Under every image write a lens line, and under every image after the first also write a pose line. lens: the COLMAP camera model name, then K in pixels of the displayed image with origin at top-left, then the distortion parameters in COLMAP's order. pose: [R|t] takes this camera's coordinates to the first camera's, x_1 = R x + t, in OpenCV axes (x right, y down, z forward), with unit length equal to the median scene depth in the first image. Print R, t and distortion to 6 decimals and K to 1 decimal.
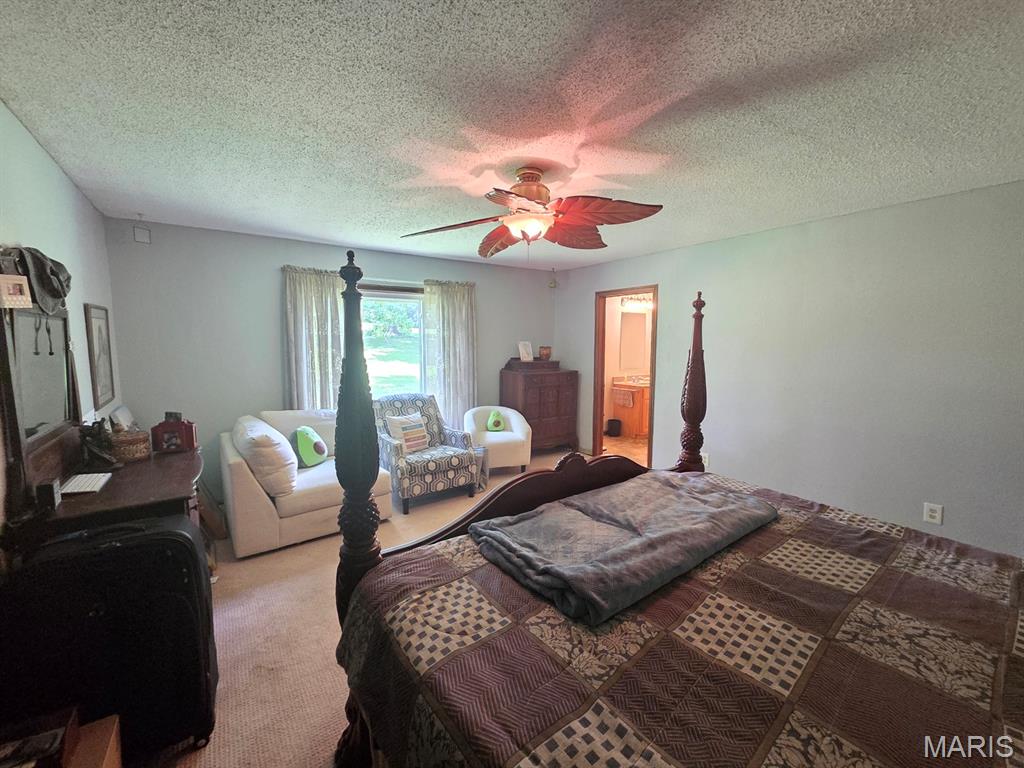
lens RADIAL K [[420.6, 0, 507.2], [0, 420.6, 380.0], [0, 0, 1]] dist [0.003958, -0.000167]
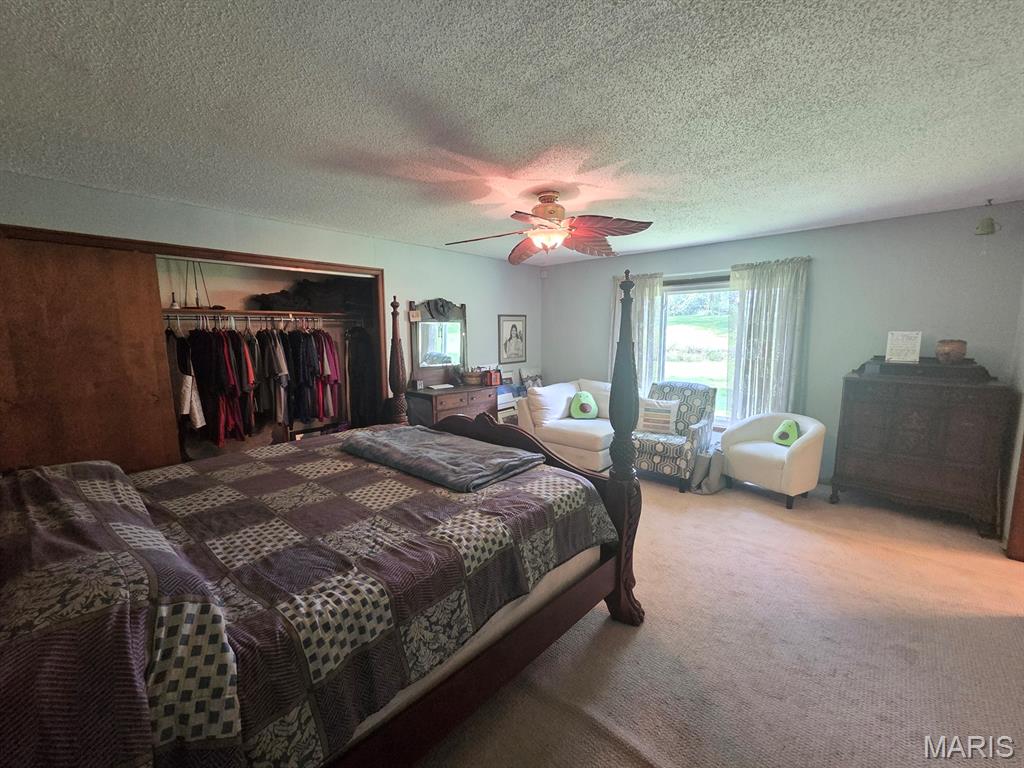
lens RADIAL K [[420.6, 0, 509.3], [0, 420.6, 382.5], [0, 0, 1]] dist [0.003958, -0.000167]
pose [[0.215656, 0.115595, -0.969603, 1.264425], [-0.088614, 0.991188, 0.098459, -0.057683], [0.972440, 0.064687, 0.223999, 0.637017]]
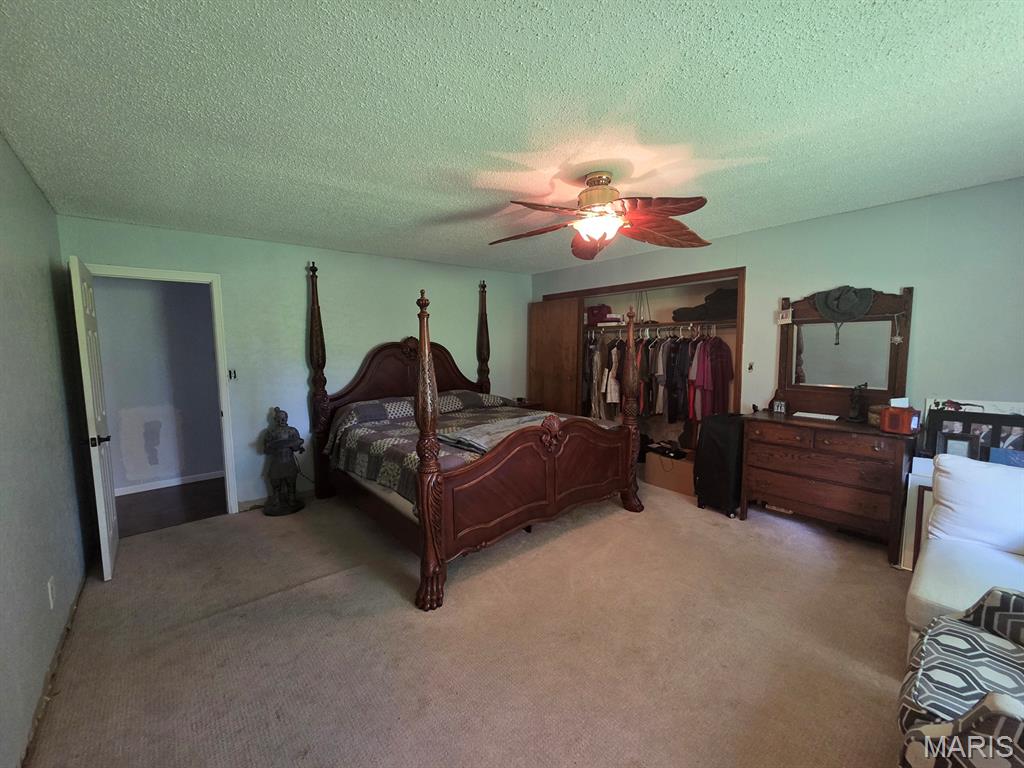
lens RADIAL K [[420.6, 0, 513.9], [0, 420.6, 385.6], [0, 0, 1]] dist [0.003958, -0.000167]
pose [[-0.995910, 0.023065, -0.087356, 0.353129], [0.005741, 0.981067, 0.193583, -0.188834], [0.090167, 0.192290, -0.977187, 2.049145]]
